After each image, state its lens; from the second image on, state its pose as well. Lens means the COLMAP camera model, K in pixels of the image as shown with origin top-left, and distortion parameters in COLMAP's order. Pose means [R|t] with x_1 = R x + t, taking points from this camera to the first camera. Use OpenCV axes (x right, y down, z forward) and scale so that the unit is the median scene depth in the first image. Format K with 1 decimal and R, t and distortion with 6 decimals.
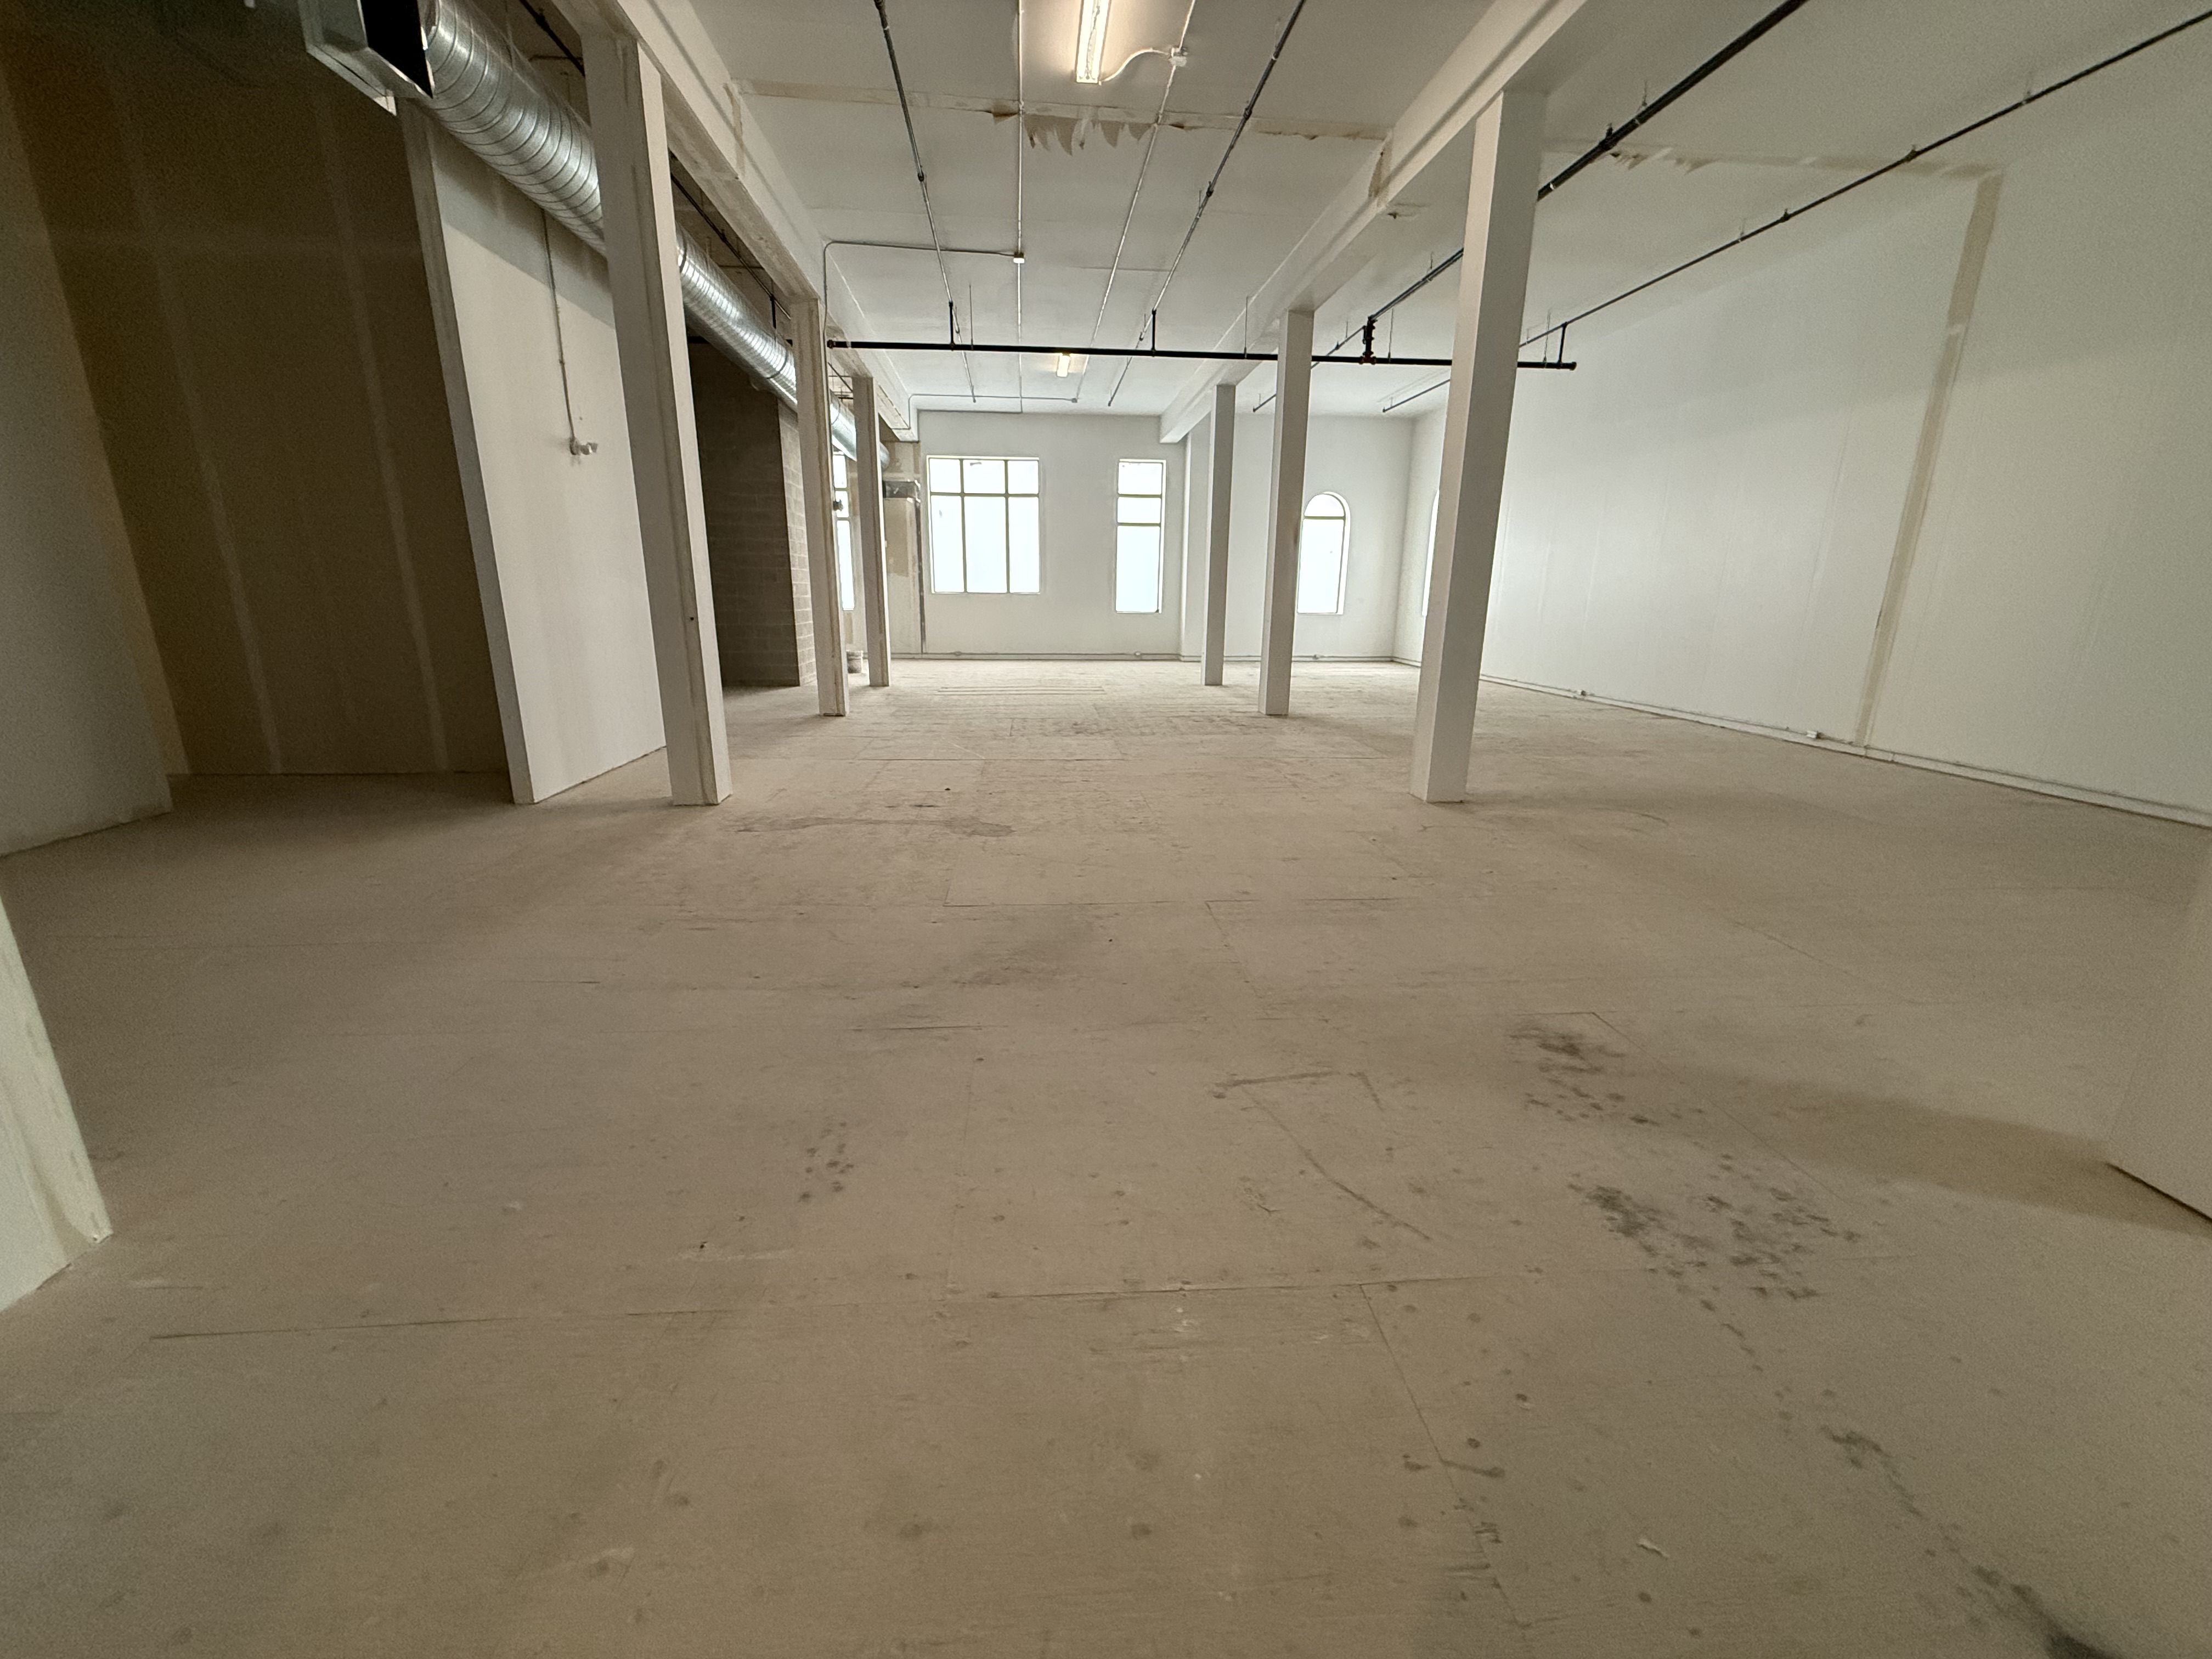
lens RADIAL K [[877.7, 0, 1102.8], [0, 877.7, 826.2], [0, 0, 1]] dist [0.000192, -0.000432]
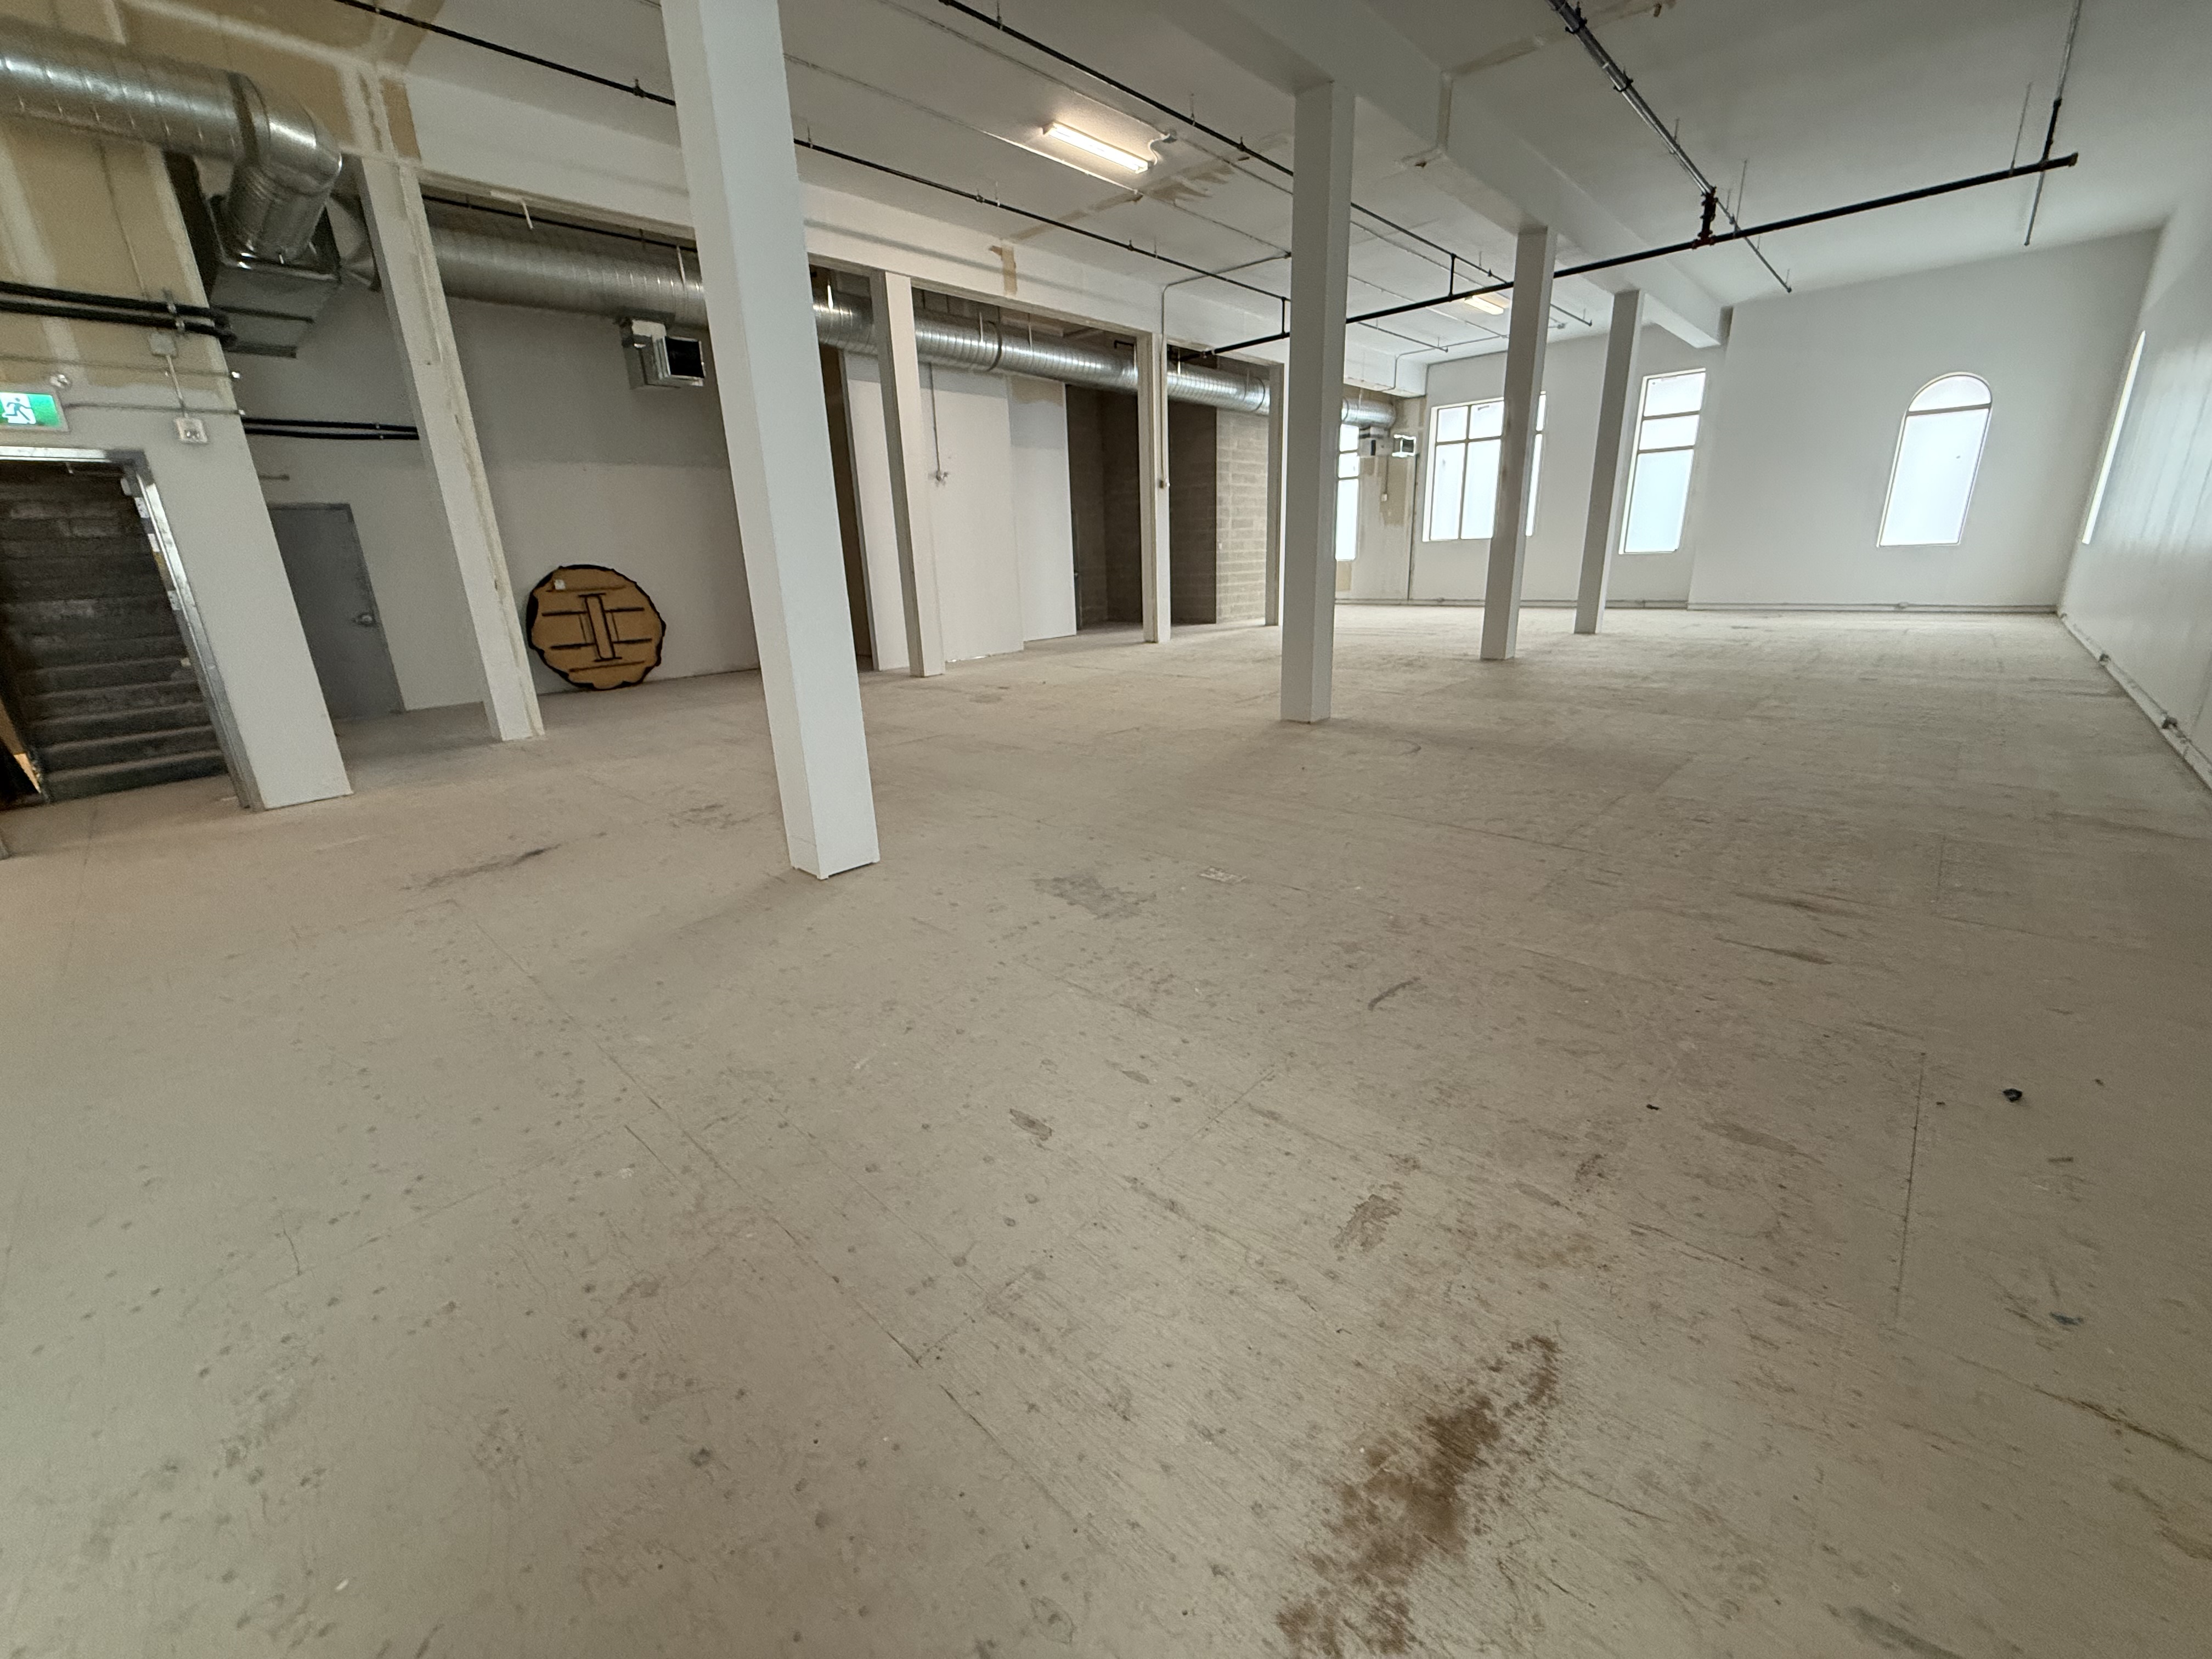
lens RADIAL K [[877.7, 0, 1102.8], [0, 877.7, 826.2], [0, 0, 1]] dist [0.000192, -0.000432]
pose [[0.675164, 0.184948, -0.714107, 0.512644], [-0.147953, 0.982340, 0.114534, 0.006193], [0.722678, 0.028325, 0.690604, 0.016069]]
